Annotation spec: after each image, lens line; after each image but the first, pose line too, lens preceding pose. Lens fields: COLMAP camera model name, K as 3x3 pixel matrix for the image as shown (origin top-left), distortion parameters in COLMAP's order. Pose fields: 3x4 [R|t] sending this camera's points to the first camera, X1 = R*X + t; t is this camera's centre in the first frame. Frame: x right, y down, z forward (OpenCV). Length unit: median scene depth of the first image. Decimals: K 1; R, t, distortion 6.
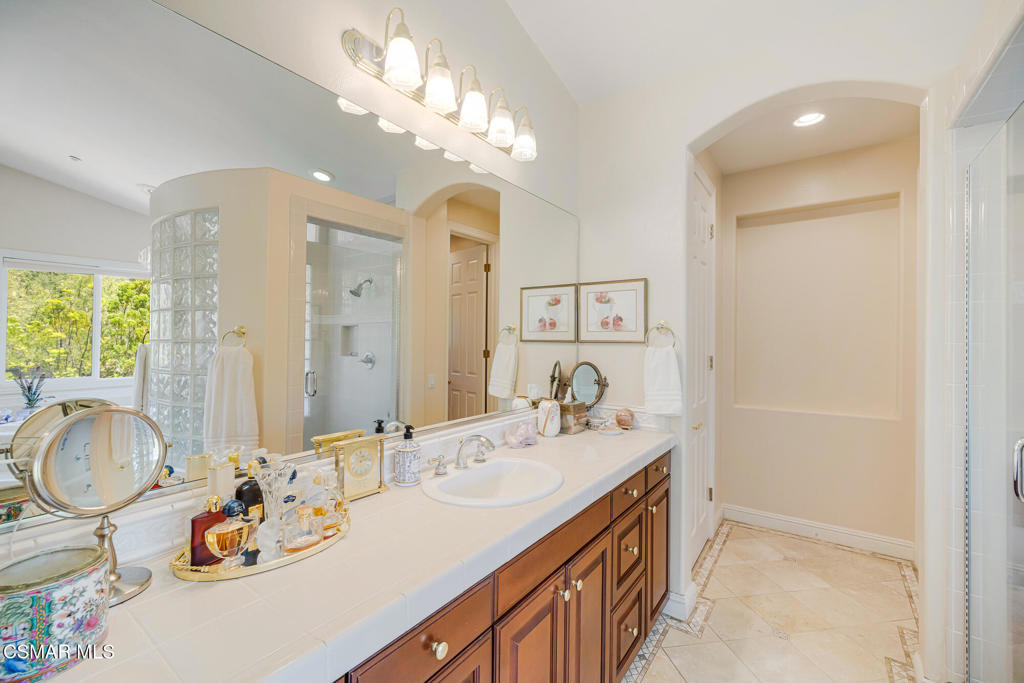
lens RADIAL K [[436.5, 0, 517.0], [0, 436.5, 338.3], [0, 0, 1]] dist [0.004622, 0.000813]
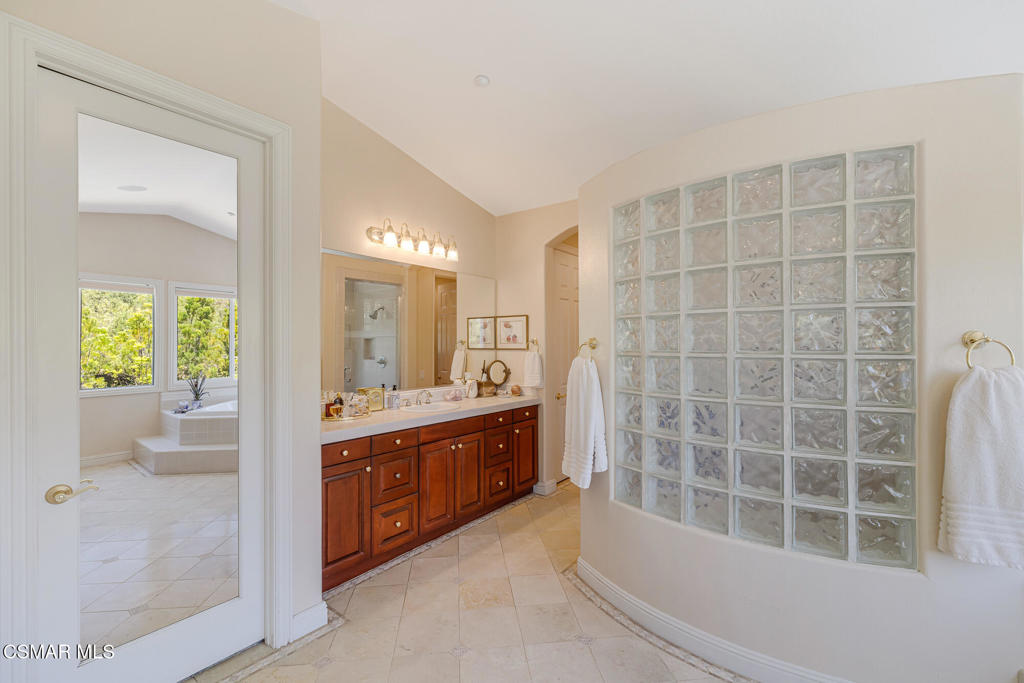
lens RADIAL K [[436.5, 0, 515.6], [0, 436.5, 342.1], [0, 0, 1]] dist [0.004622, 0.000813]
pose [[0.999123, -0.009292, -0.040828, 0.291352], [0.009228, 0.999956, -0.001753, -0.016520], [0.040842, 0.001375, 0.999165, -0.775419]]
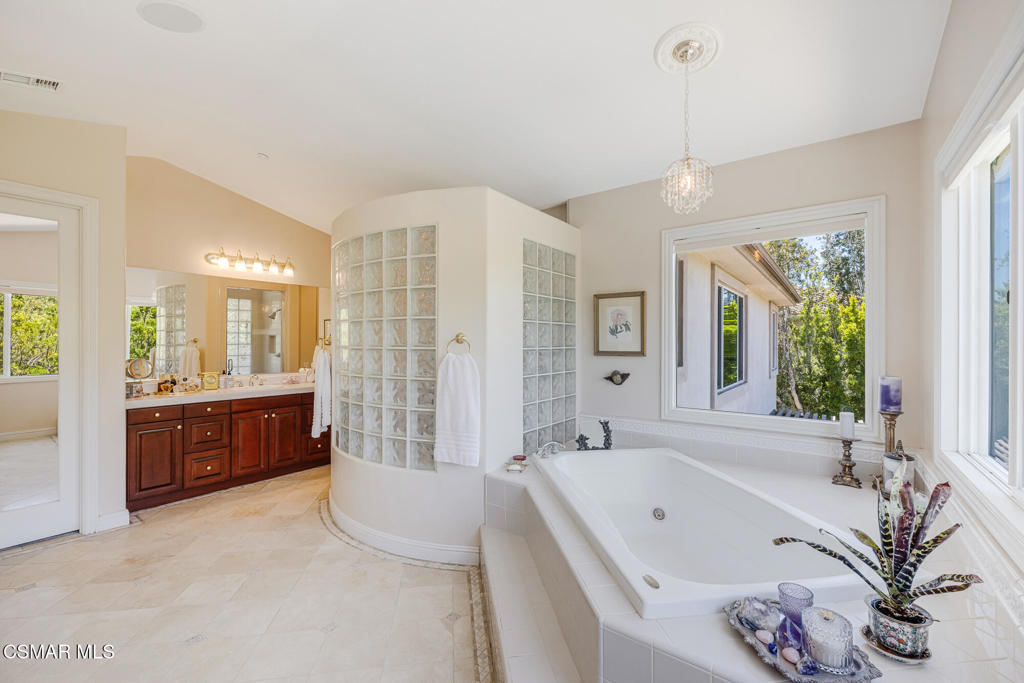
lens RADIAL K [[436.5, 0, 514.7], [0, 436.5, 338.3], [0, 0, 1]] dist [0.004622, 0.000813]
pose [[0.999566, -0.007039, -0.028622, 1.089215], [0.006952, 0.999971, -0.003120, -0.010299], [0.028643, 0.002919, 0.999585, -1.215394]]
